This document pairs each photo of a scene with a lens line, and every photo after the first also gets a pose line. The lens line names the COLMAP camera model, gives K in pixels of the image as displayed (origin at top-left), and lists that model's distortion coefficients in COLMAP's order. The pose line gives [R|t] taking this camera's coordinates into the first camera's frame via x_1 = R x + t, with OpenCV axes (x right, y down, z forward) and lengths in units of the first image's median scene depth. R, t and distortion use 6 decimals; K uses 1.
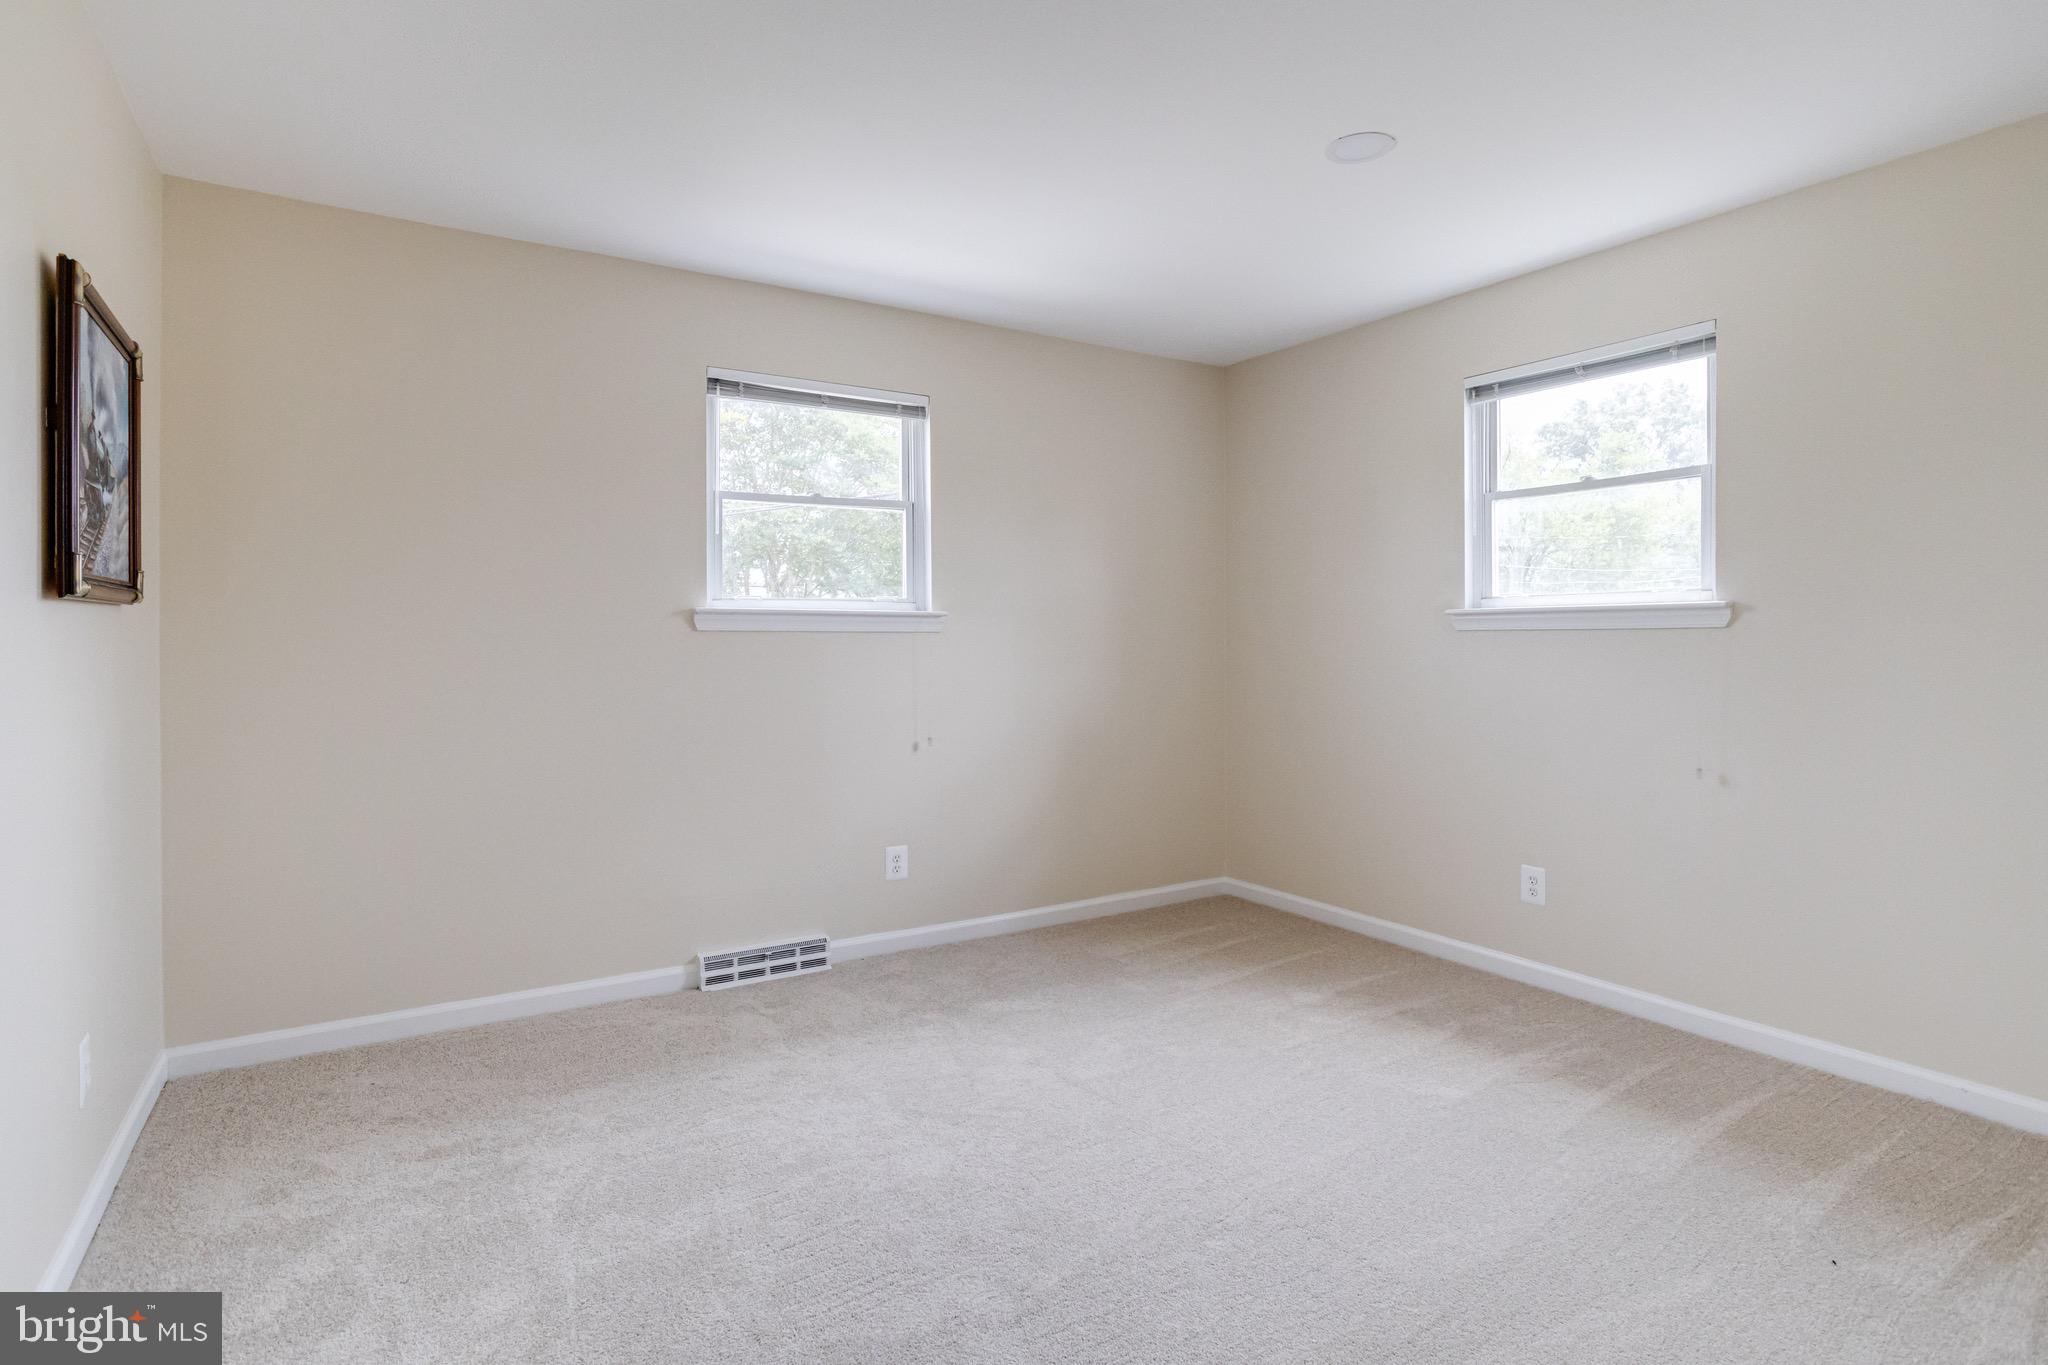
lens RADIAL K [[1043.9, 0, 1029.0], [0, 1043.9, 640.3], [0, 0, 1]] dist [-0.024289, -0.000360]
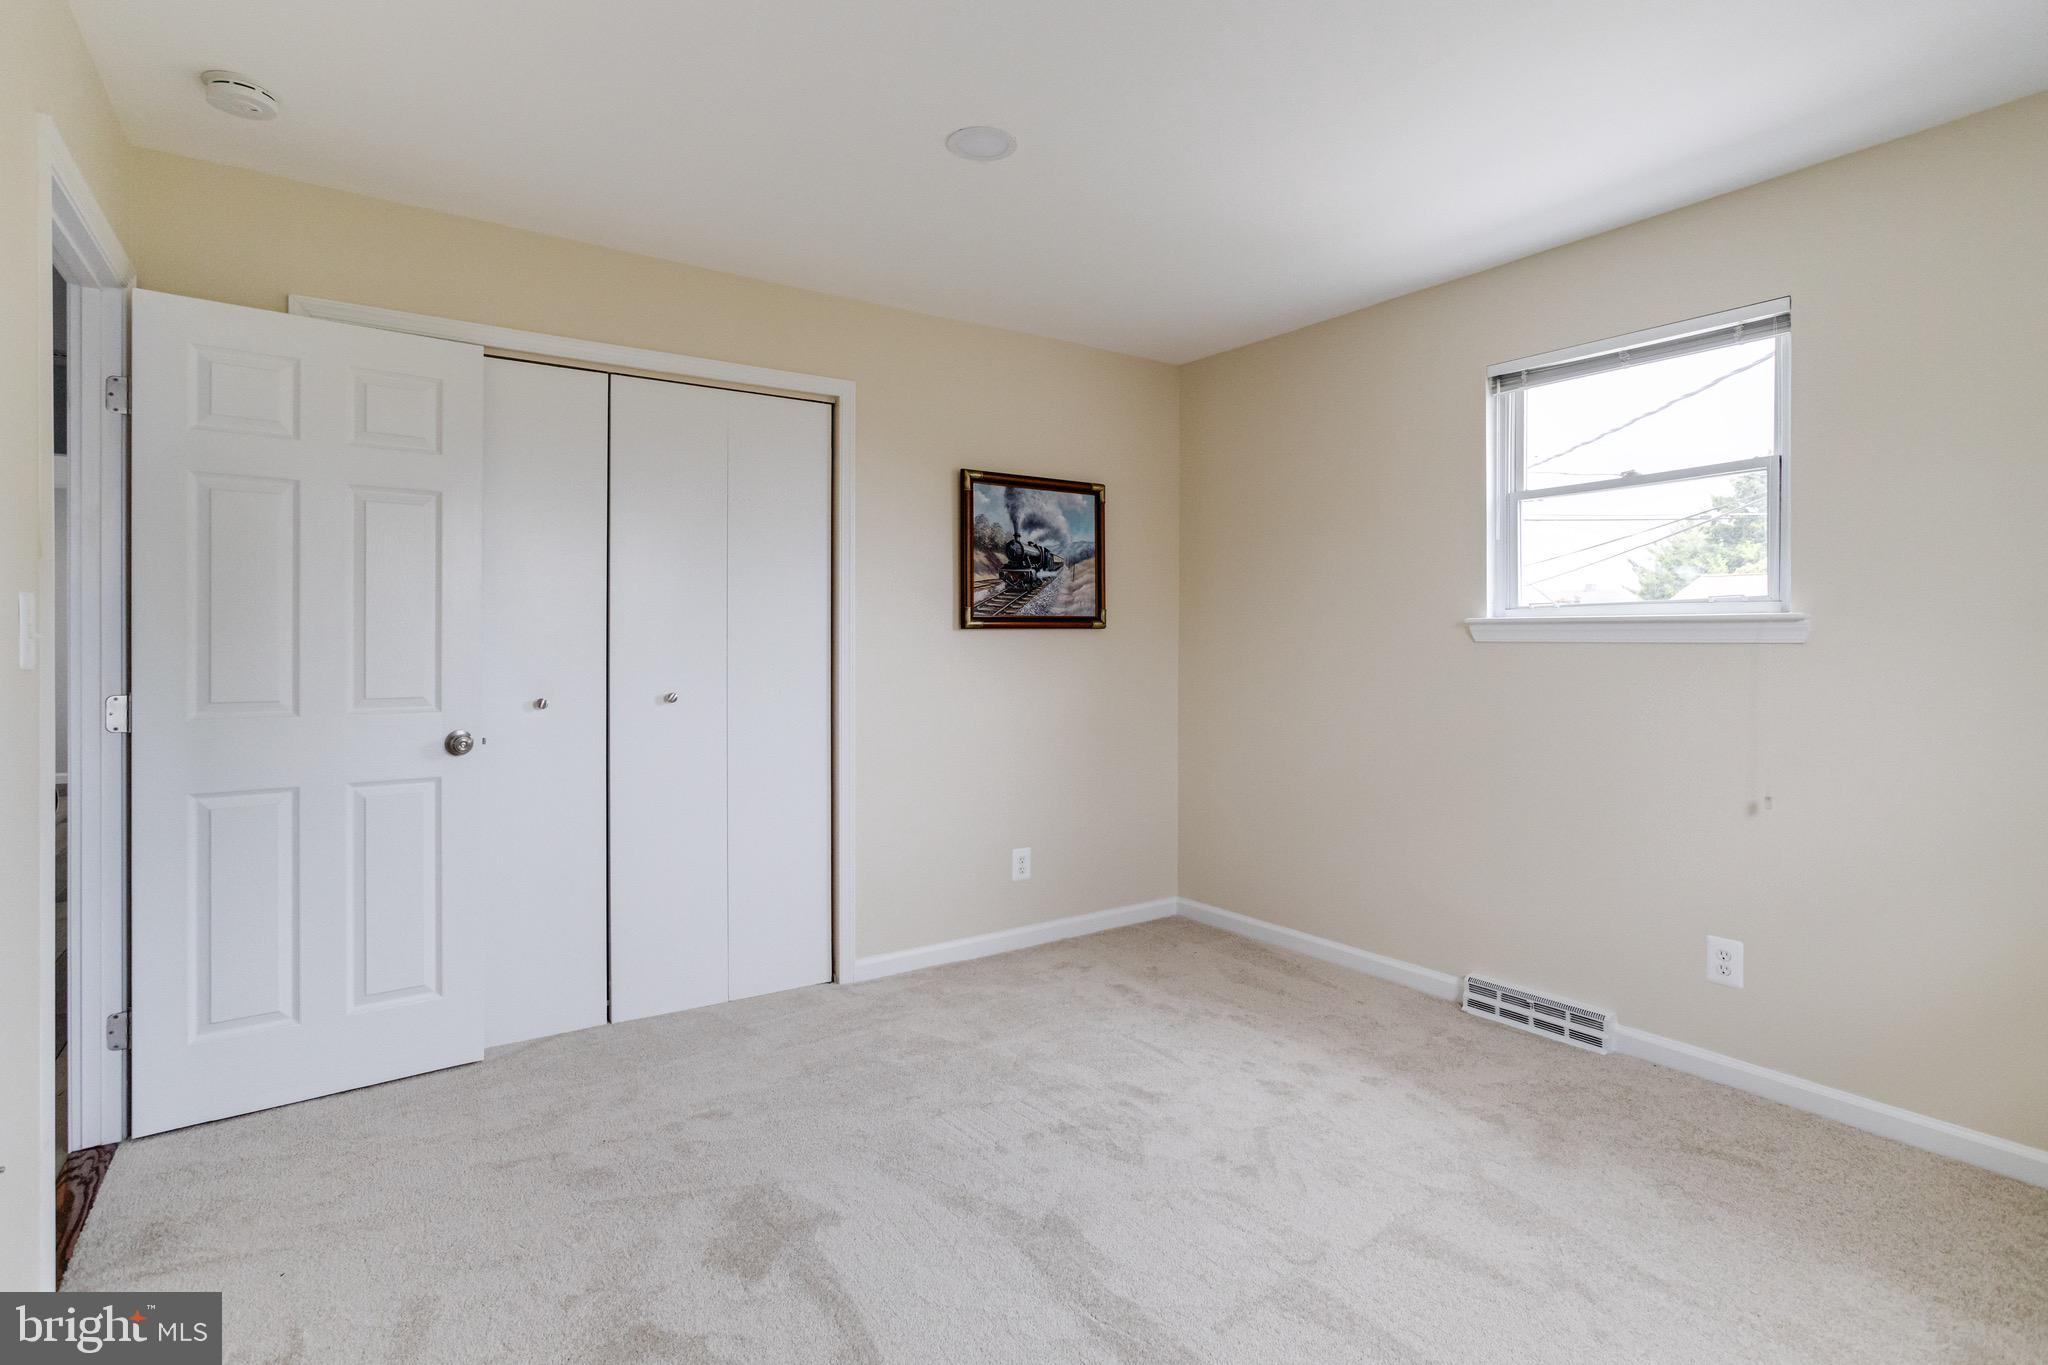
lens RADIAL K [[1023.8, 0, 1022.3], [0, 1023.8, 658.2], [0, 0, 1]] dist [-0.037658, 0.011617]
pose [[0.030842, 0.015450, -0.999405, 0.608478], [-0.005822, 0.999866, 0.015278, -0.006024], [0.999507, 0.005348, 0.030928, 0.538301]]
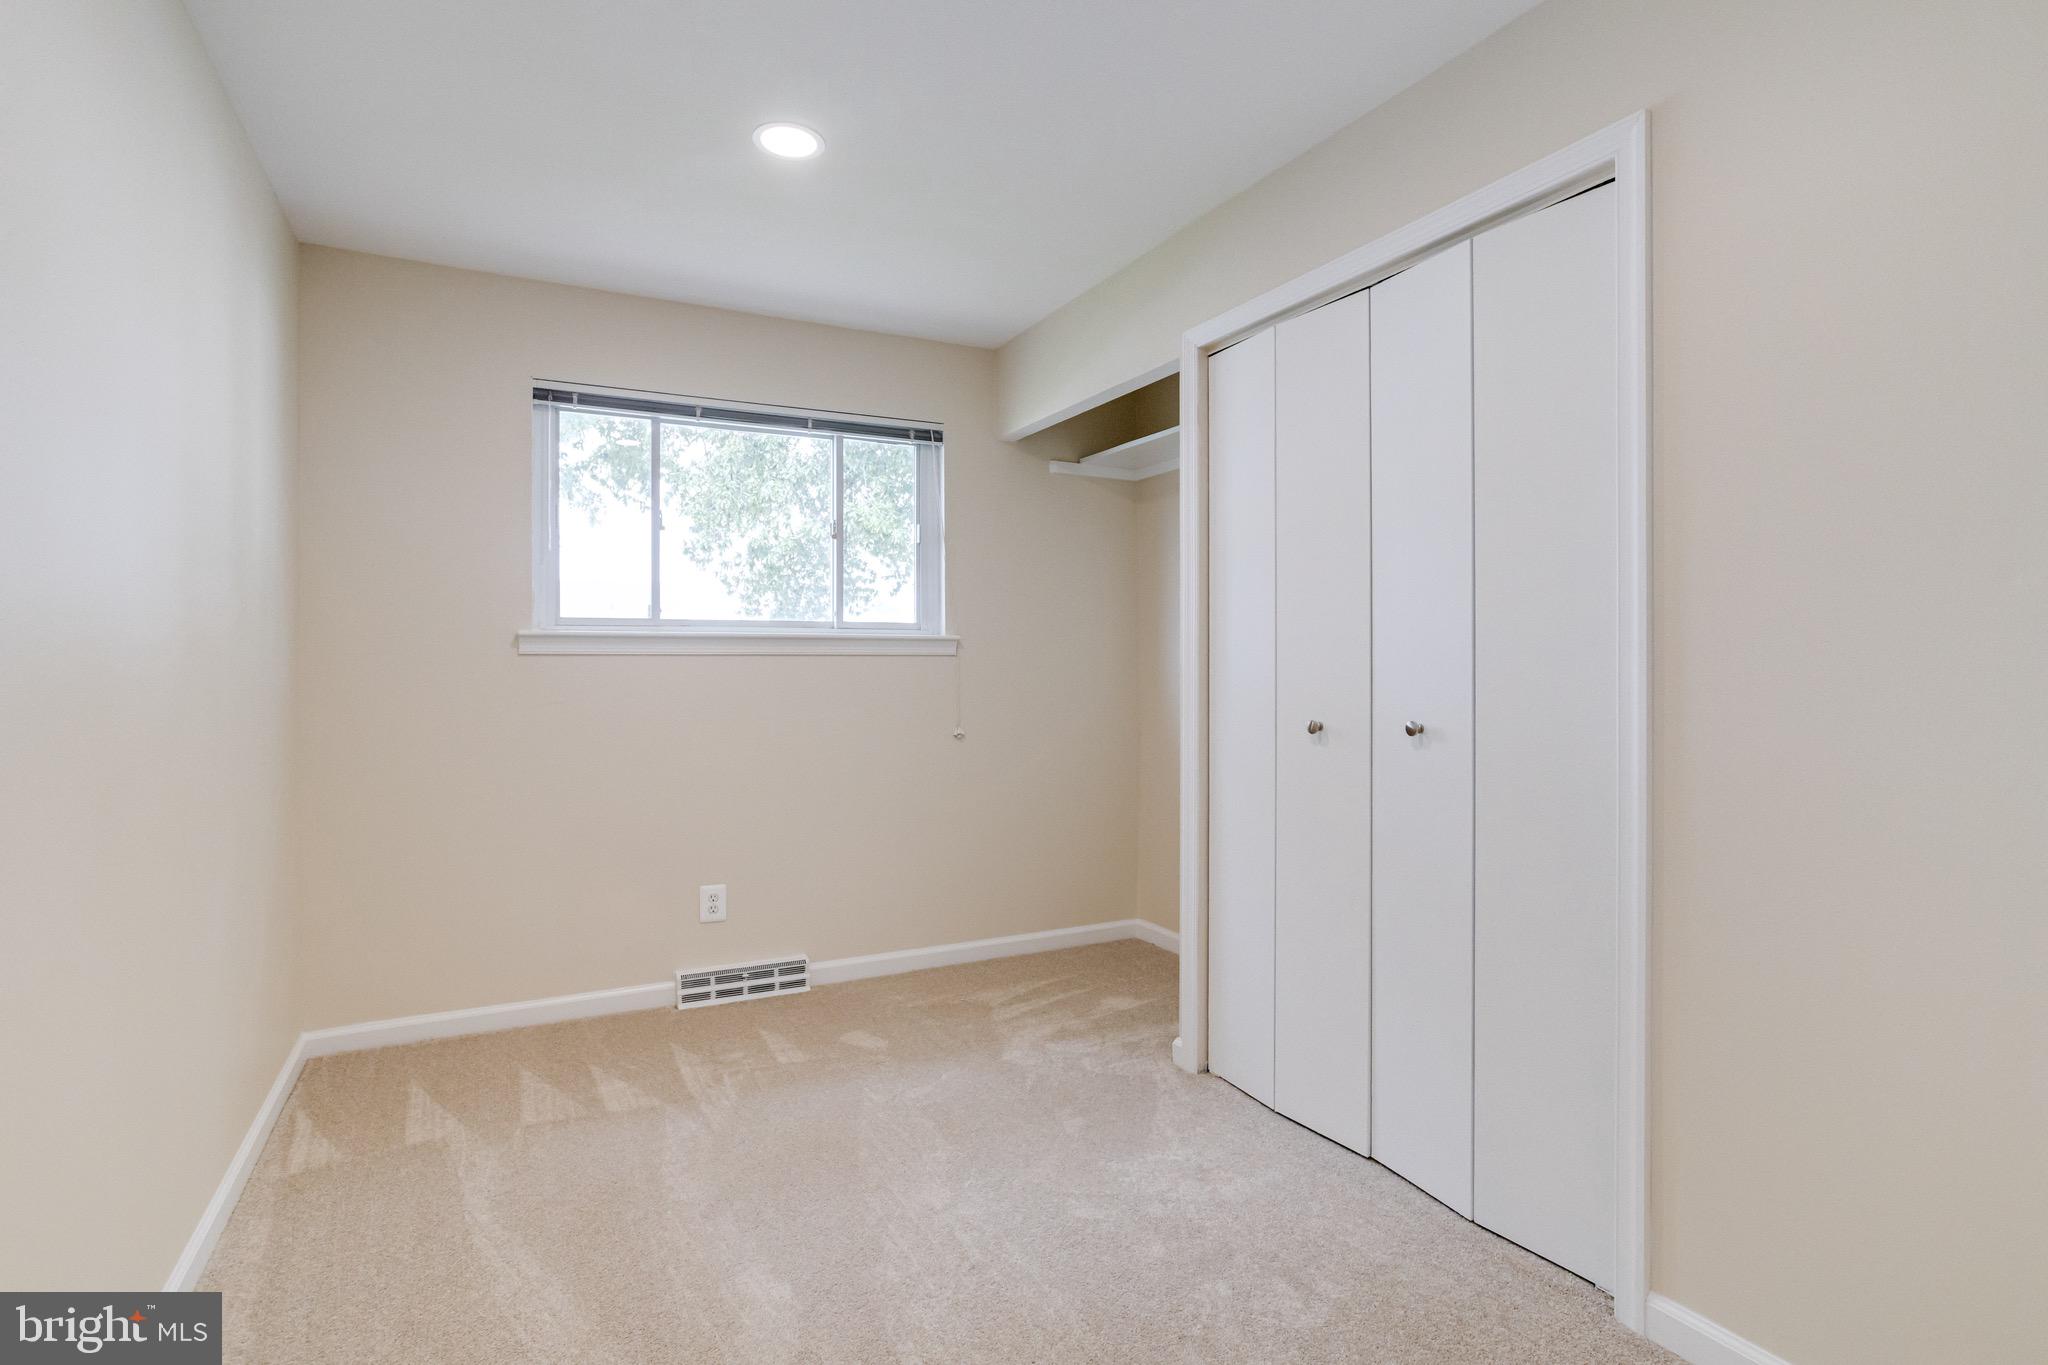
lens RADIAL K [[1007.4, 0, 1016.2], [0, 1007.4, 674.1], [0, 0, 1]] dist [-0.037370, 0.020052]
pose [[0.996097, 0.006249, -0.088046, 0.095388], [-0.005381, 0.999935, 0.010090, -0.000700], [0.088104, -0.009576, 0.996065, 0.057543]]
